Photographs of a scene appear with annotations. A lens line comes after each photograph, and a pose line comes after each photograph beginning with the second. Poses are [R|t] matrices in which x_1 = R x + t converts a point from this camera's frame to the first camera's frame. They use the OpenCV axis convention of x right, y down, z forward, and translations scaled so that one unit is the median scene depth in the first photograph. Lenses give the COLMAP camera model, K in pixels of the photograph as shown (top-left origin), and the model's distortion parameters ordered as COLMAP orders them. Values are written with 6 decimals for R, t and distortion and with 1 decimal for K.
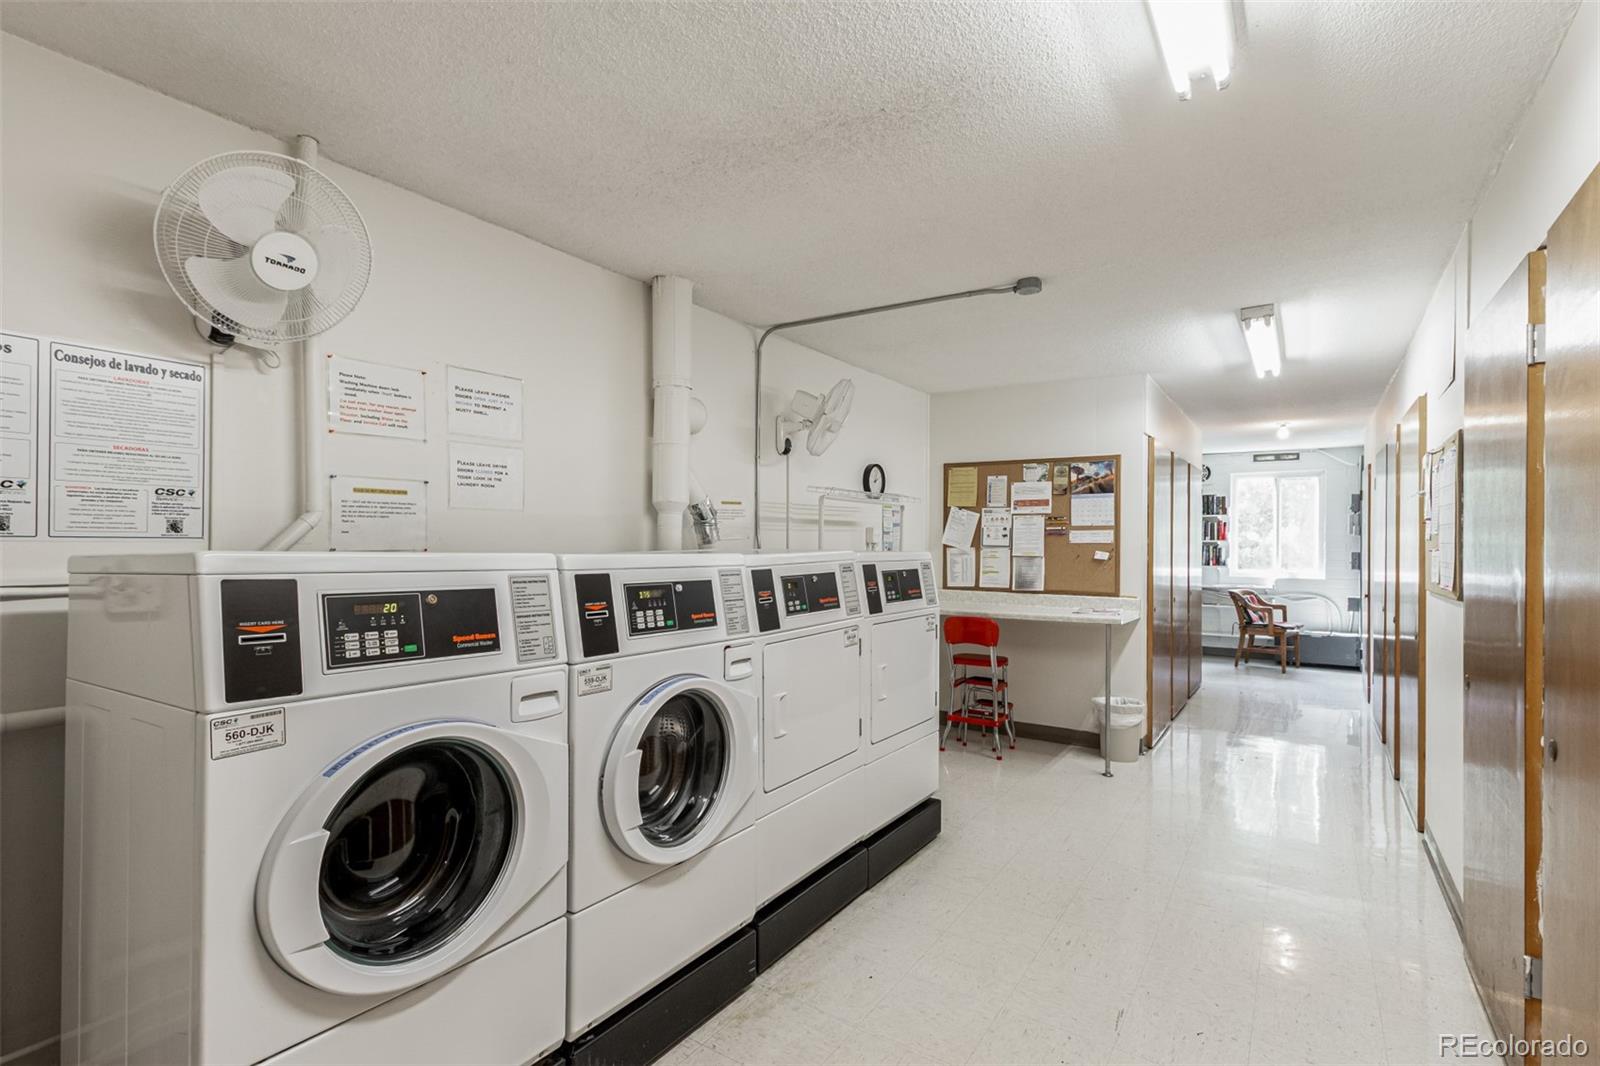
lens RADIAL K [[766.5, 0, 795.4], [0, 766.5, 540.2], [0, 0, 1]] dist [-0.000396, -0.000507]
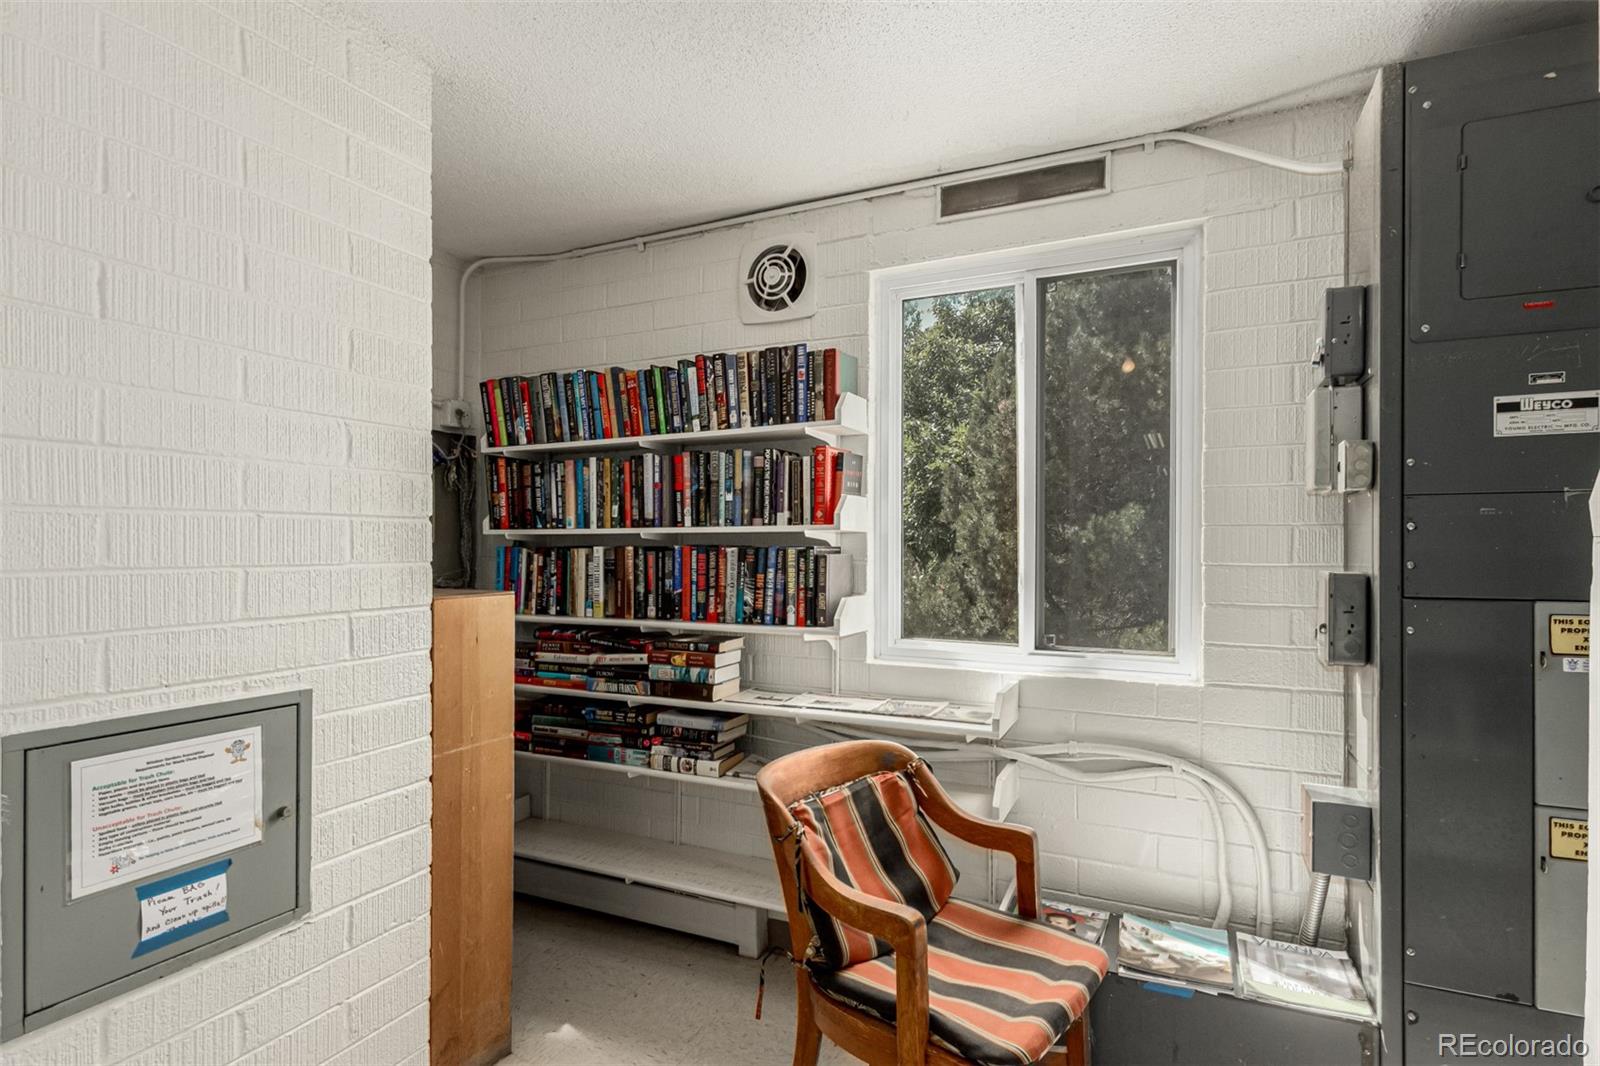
lens RADIAL K [[775.9, 0, 825.2], [0, 775.9, 534.1], [0, 0, 1]] dist [-0.000604, 0.008844]
pose [[0.989413, -0.003836, 0.145076, 0.520752], [0.004333, 0.999986, -0.003106, 0.004203], [-0.145062, 0.003701, 0.989416, 0.750892]]
